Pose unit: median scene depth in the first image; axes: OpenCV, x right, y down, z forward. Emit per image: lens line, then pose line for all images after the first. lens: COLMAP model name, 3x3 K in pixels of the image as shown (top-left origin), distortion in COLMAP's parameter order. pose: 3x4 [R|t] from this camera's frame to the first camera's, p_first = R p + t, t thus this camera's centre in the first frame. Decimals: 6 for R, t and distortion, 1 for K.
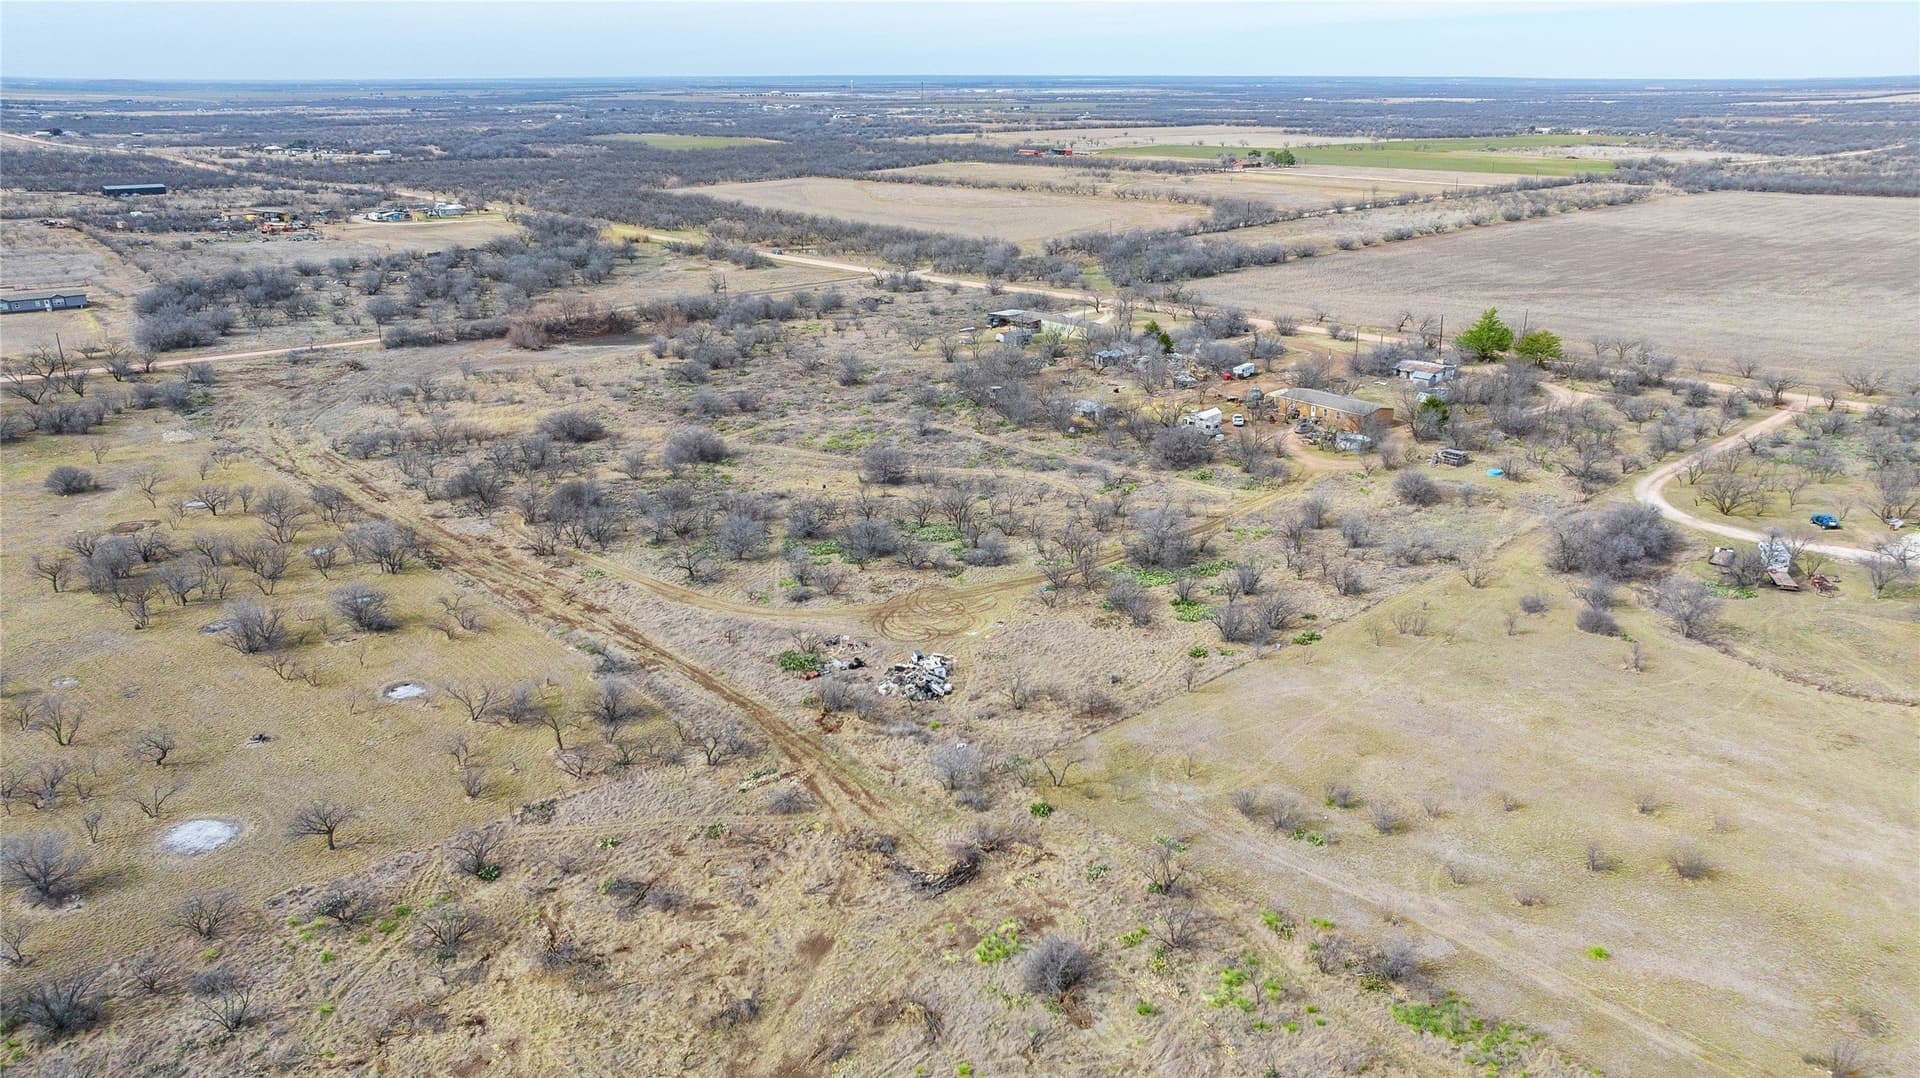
lens RADIAL K [[1350.0, 0, 954.5], [0, 1350.0, 544.9], [0, 0, 1]] dist [-0.023128, 0.018580]
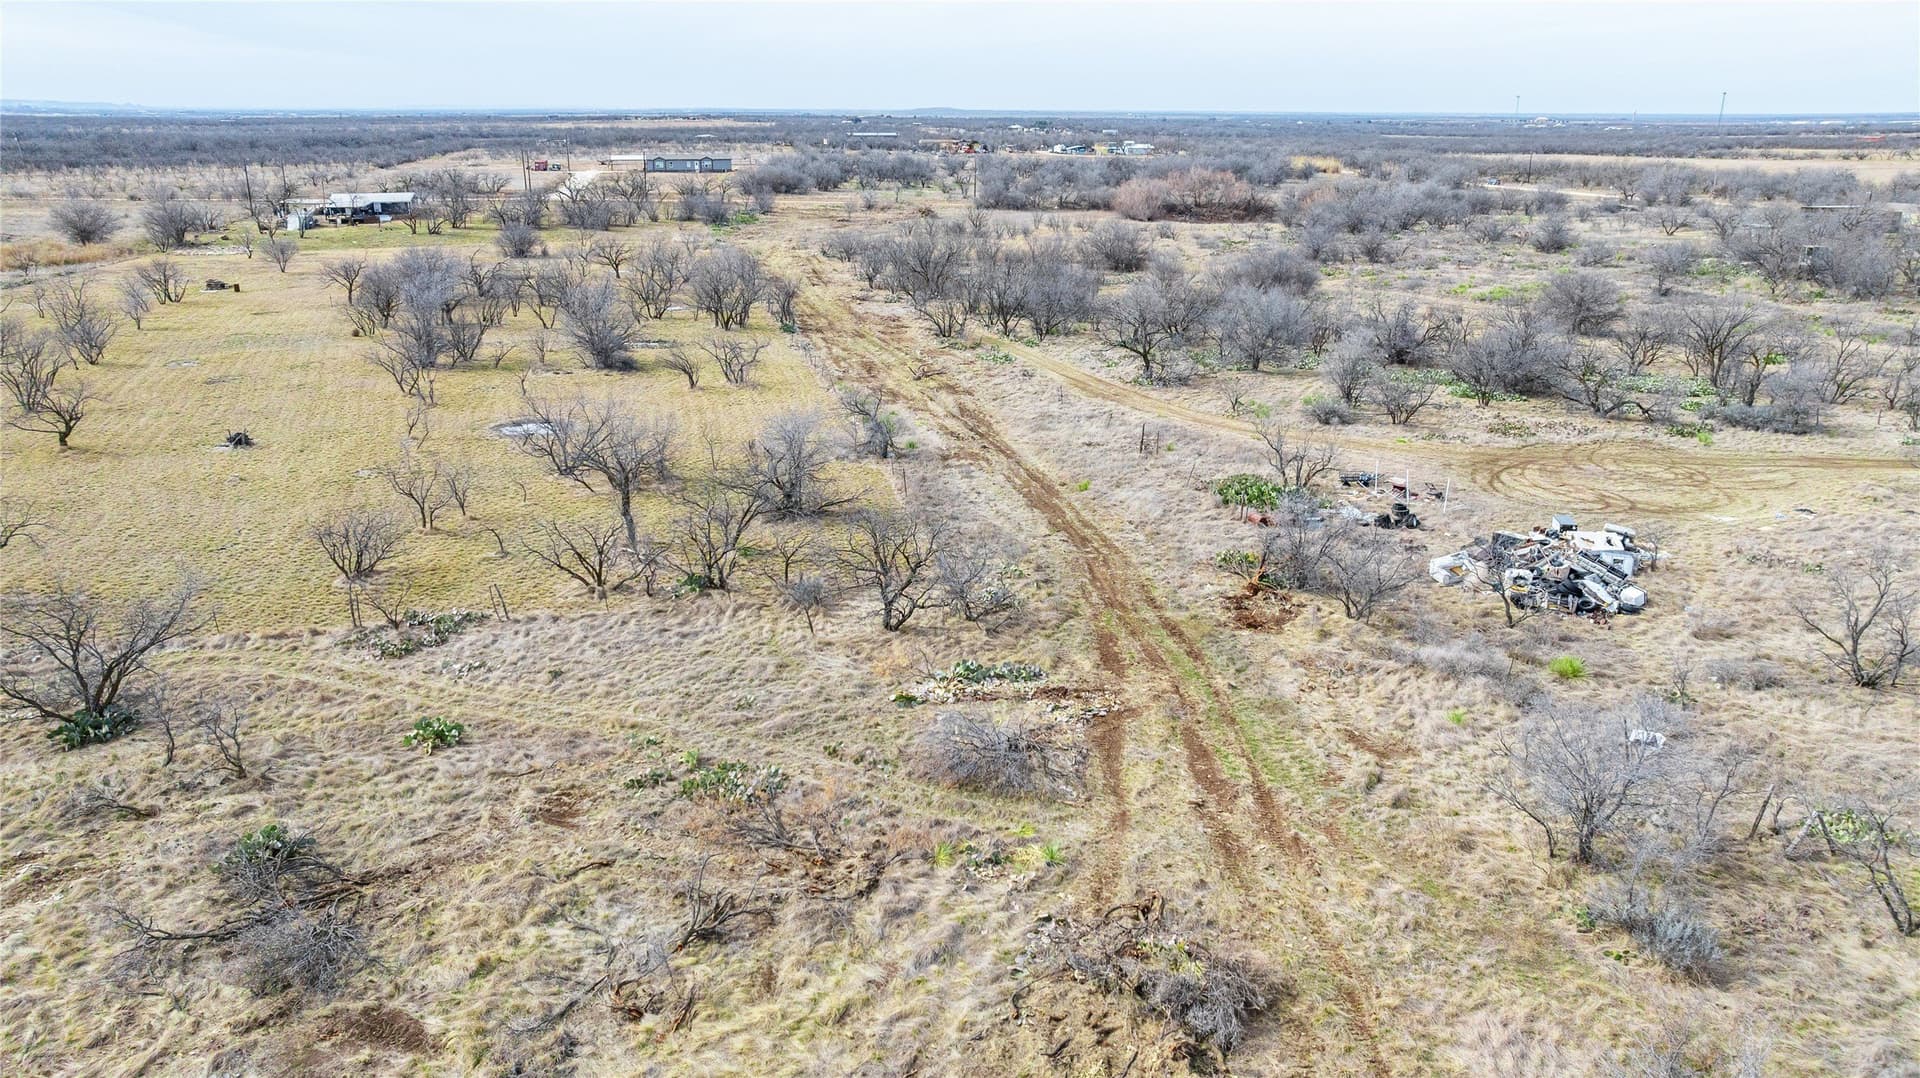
lens RADIAL K [[1350.0, 0, 953.8], [0, 1350.0, 534.3], [0, 0, 1]] dist [-0.023128, 0.018580]
pose [[0.865905, 0.154666, -0.475696, 0.001878], [-0.169961, 0.985389, 0.011009, 0.035087], [0.470449, 0.071317, 0.879541, 0.182635]]
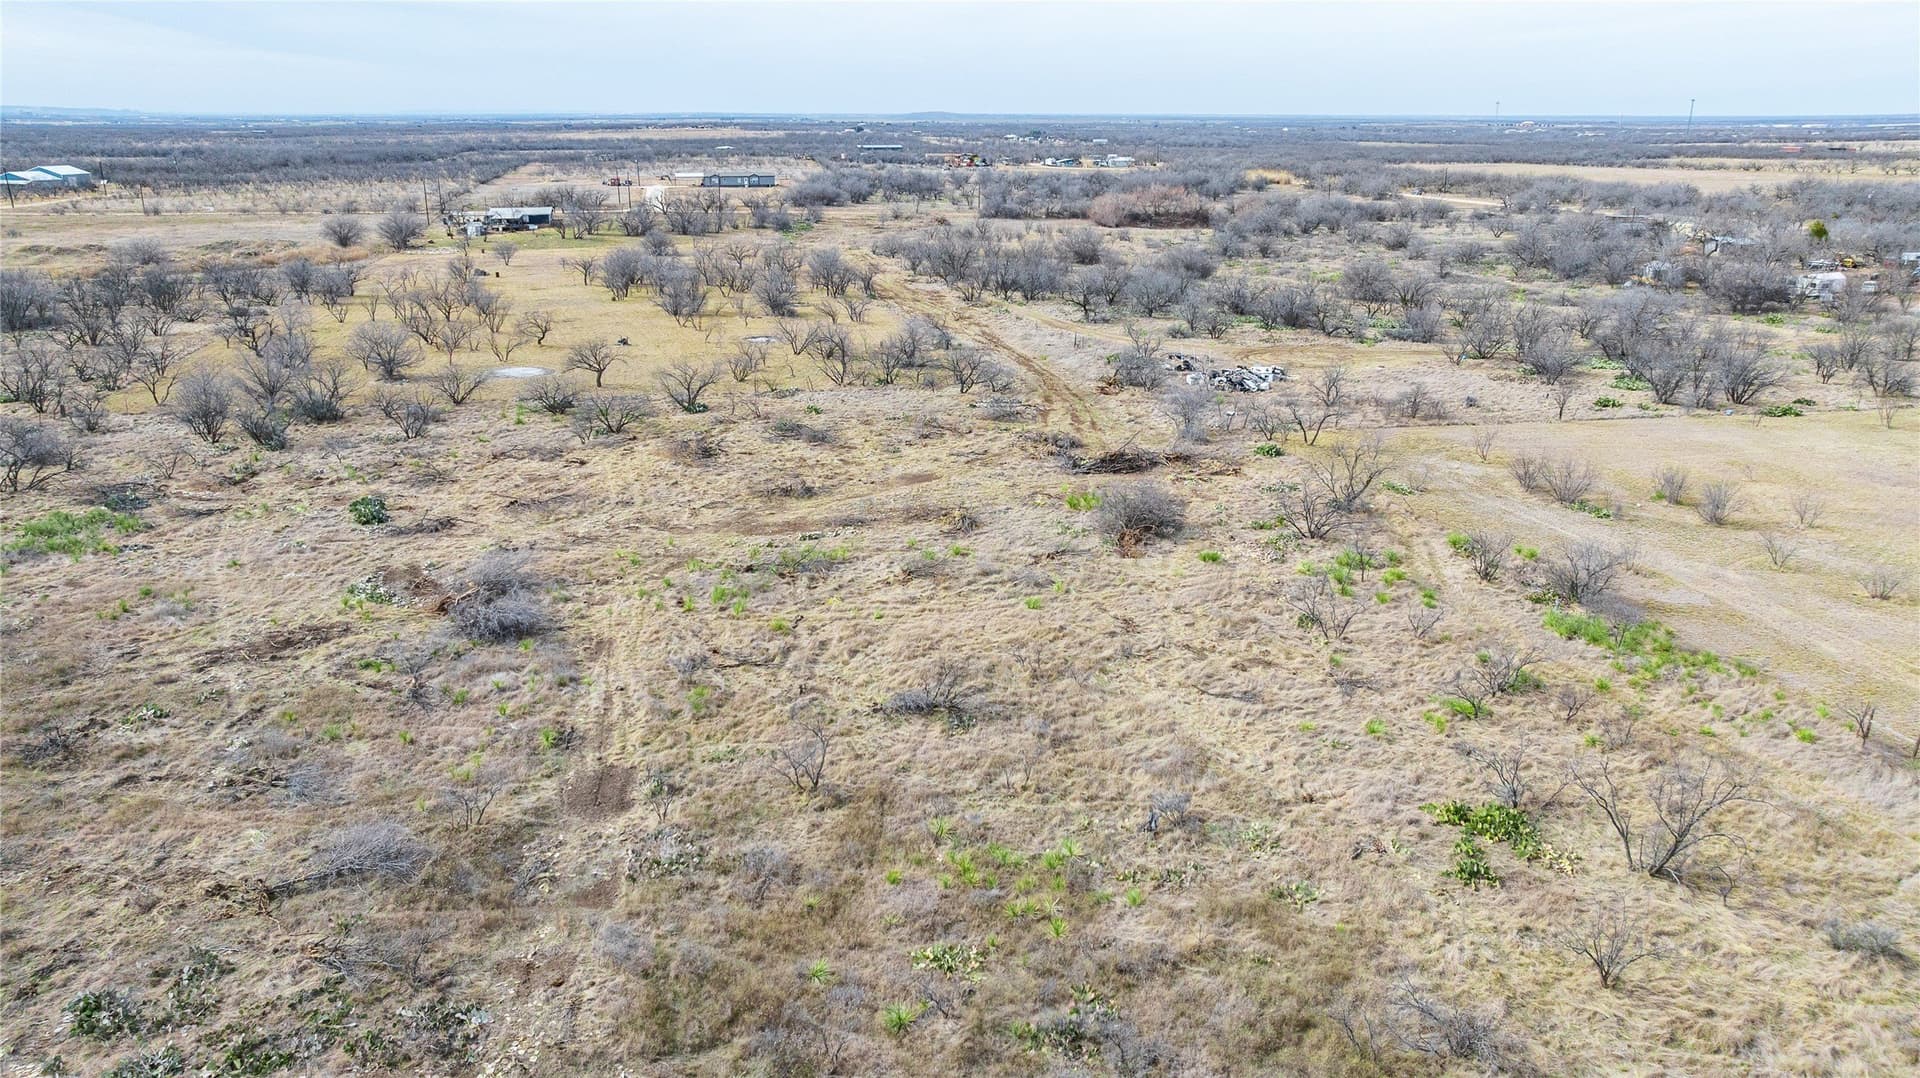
lens RADIAL K [[1350.0, 0, 960.1], [0, 1350.0, 540.6], [0, 0, 1]] dist [-0.023128, 0.018580]
pose [[0.869663, 0.152134, -0.469619, 0.075070], [-0.165965, 0.986058, 0.012095, 0.068348], [0.464912, 0.067421, 0.882786, 0.044843]]
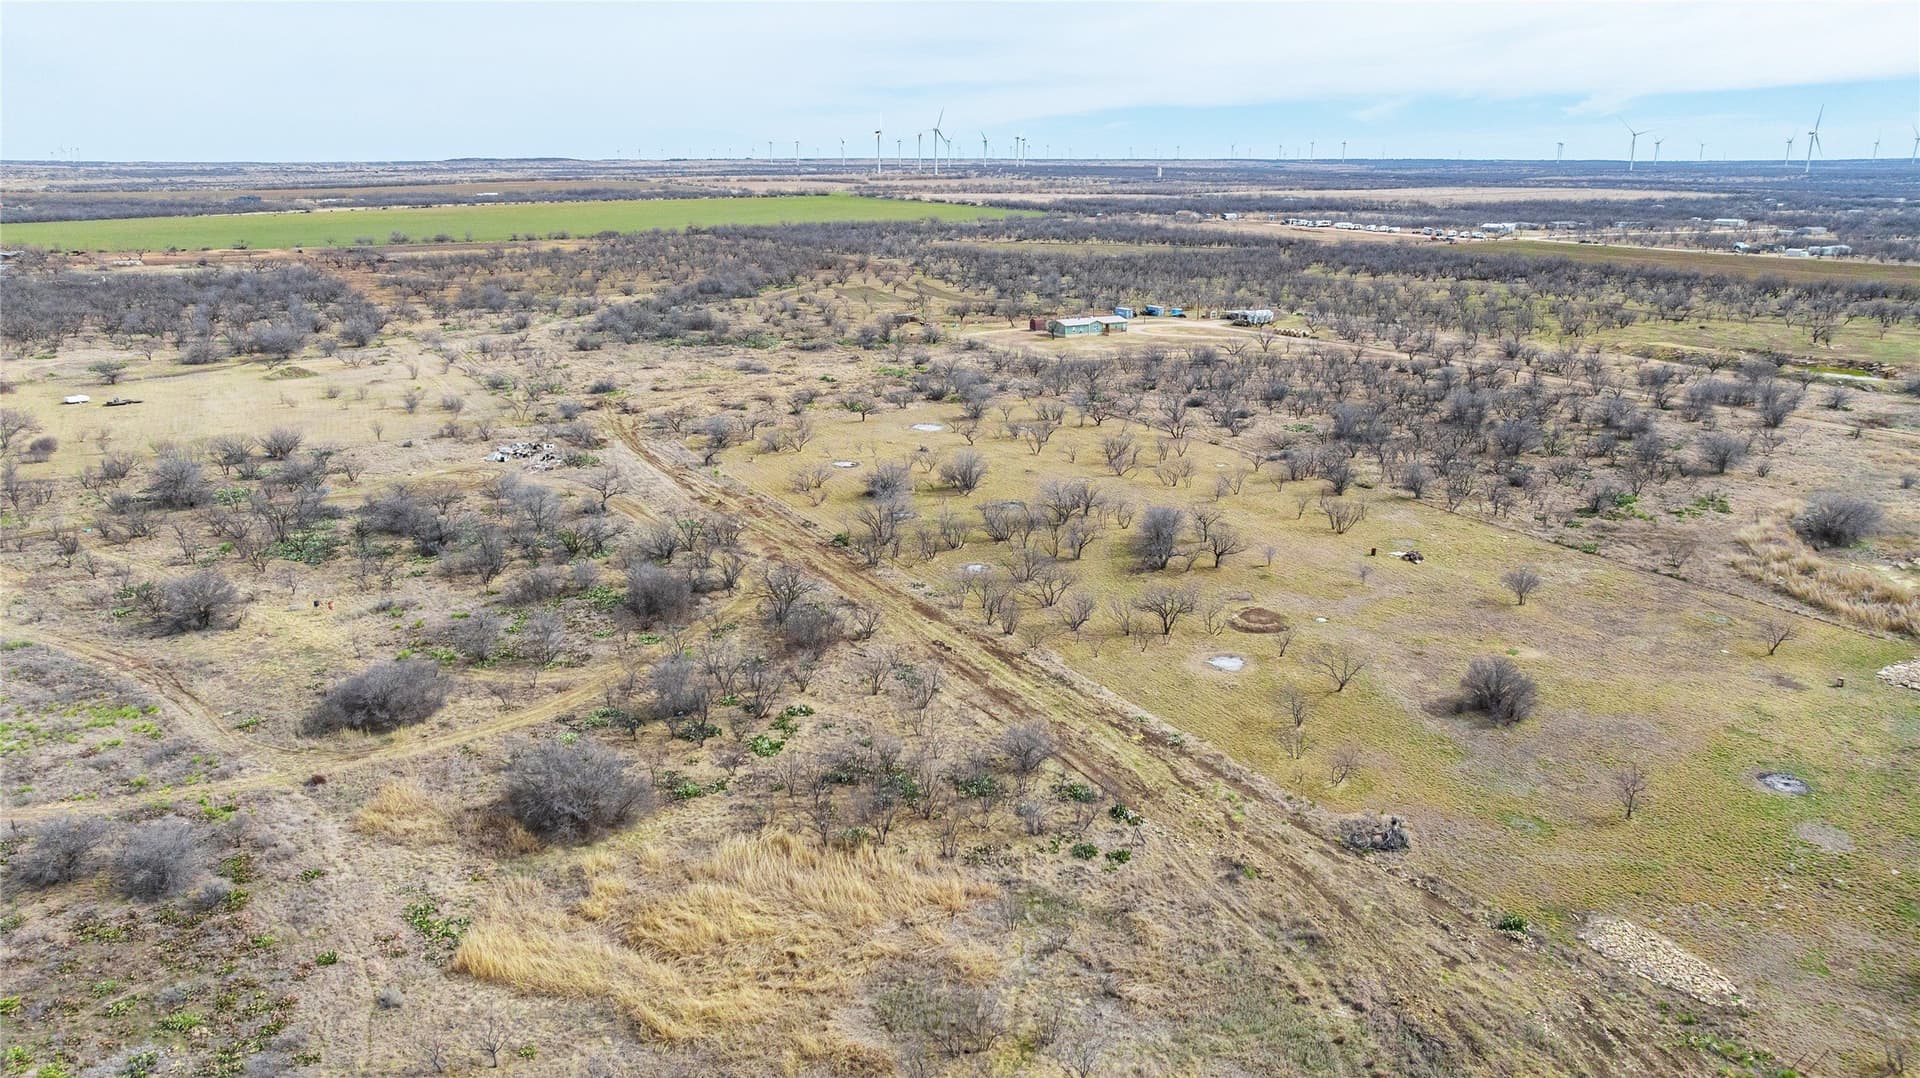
lens RADIAL K [[1350.0, 0, 959.6], [0, 1350.0, 539.0], [0, 0, 1]] dist [-0.023128, 0.018580]
pose [[-0.976949, -0.046353, 0.208379, -0.252045], [0.079834, 0.825977, 0.558023, -0.192850], [-0.197982, 0.561795, -0.803237, 0.660815]]
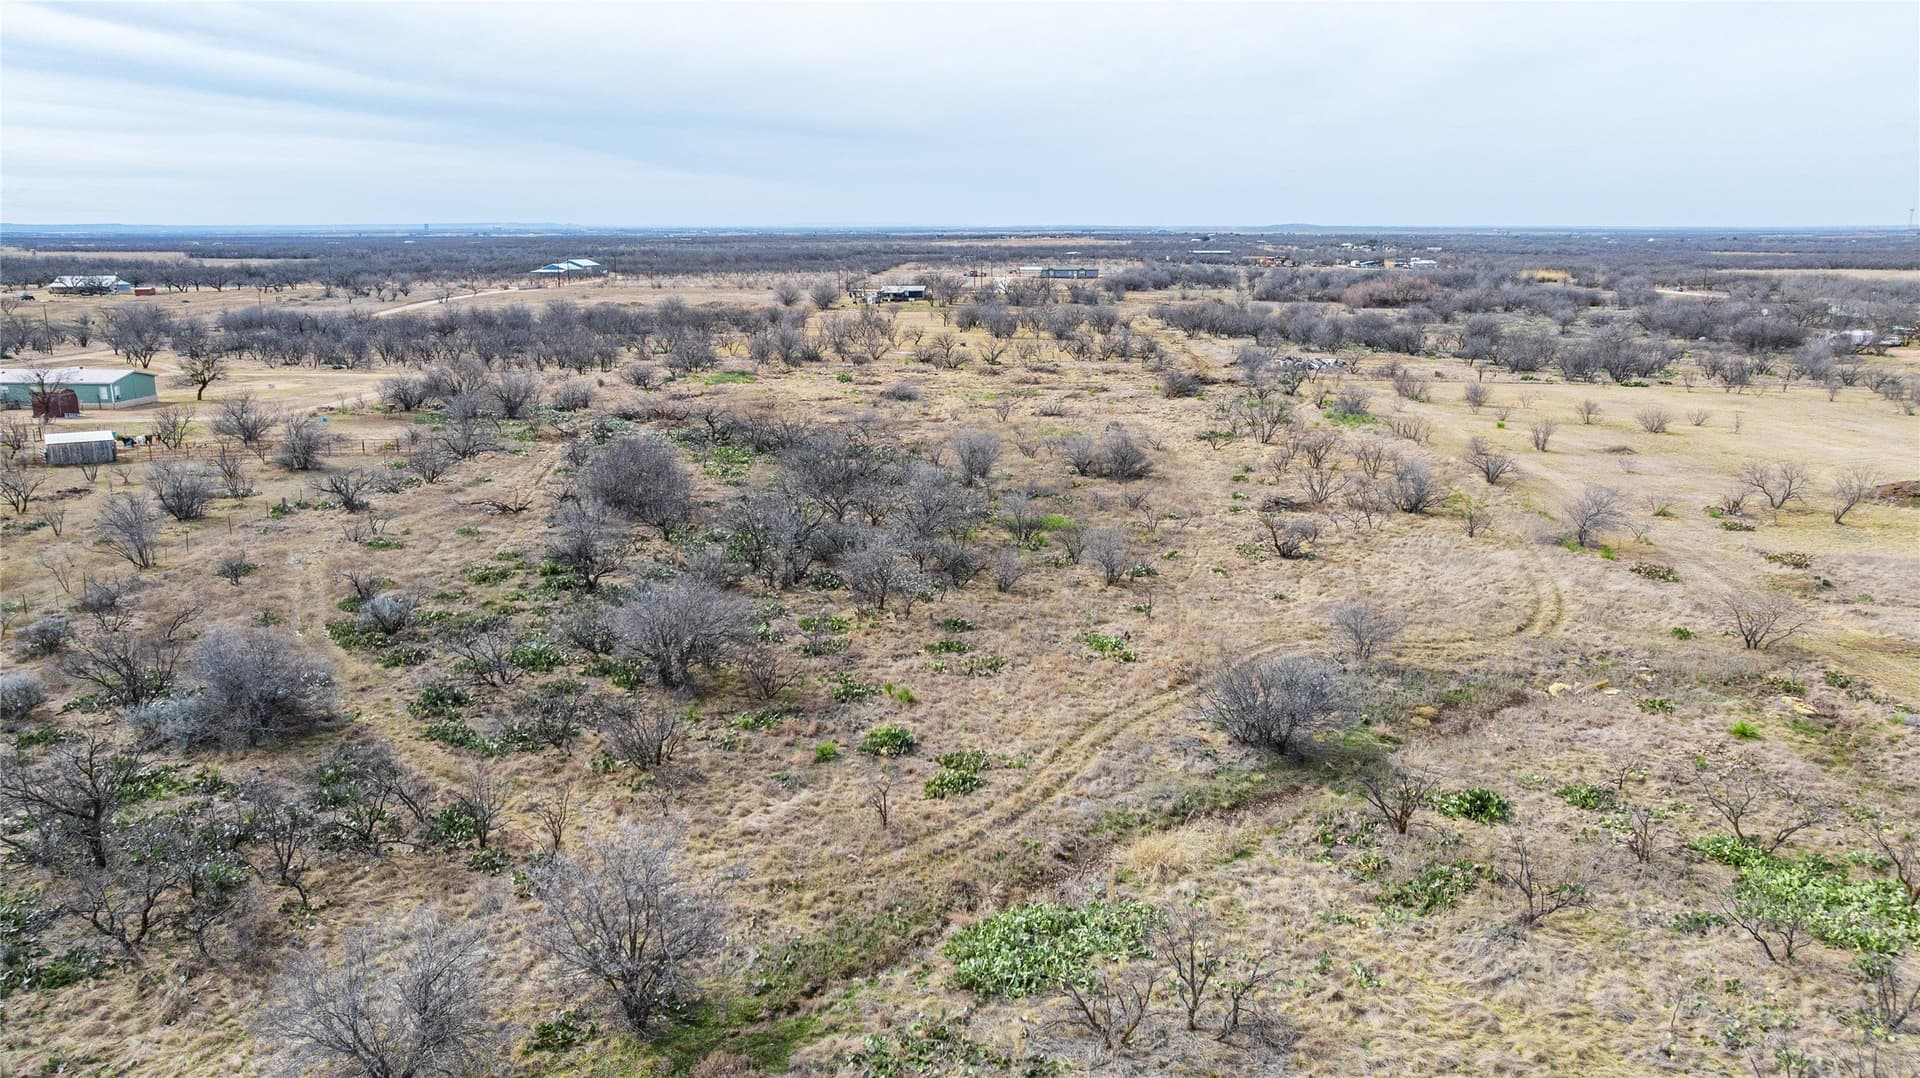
lens RADIAL K [[1350.0, 0, 949.4], [0, 1350.0, 532.8], [0, 0, 1]] dist [-0.023128, 0.018580]
pose [[0.709803, 0.155937, -0.686923, 0.226656], [-0.231480, 0.972666, -0.018387, 0.122613], [0.665280, 0.172060, 0.726497, -0.096335]]
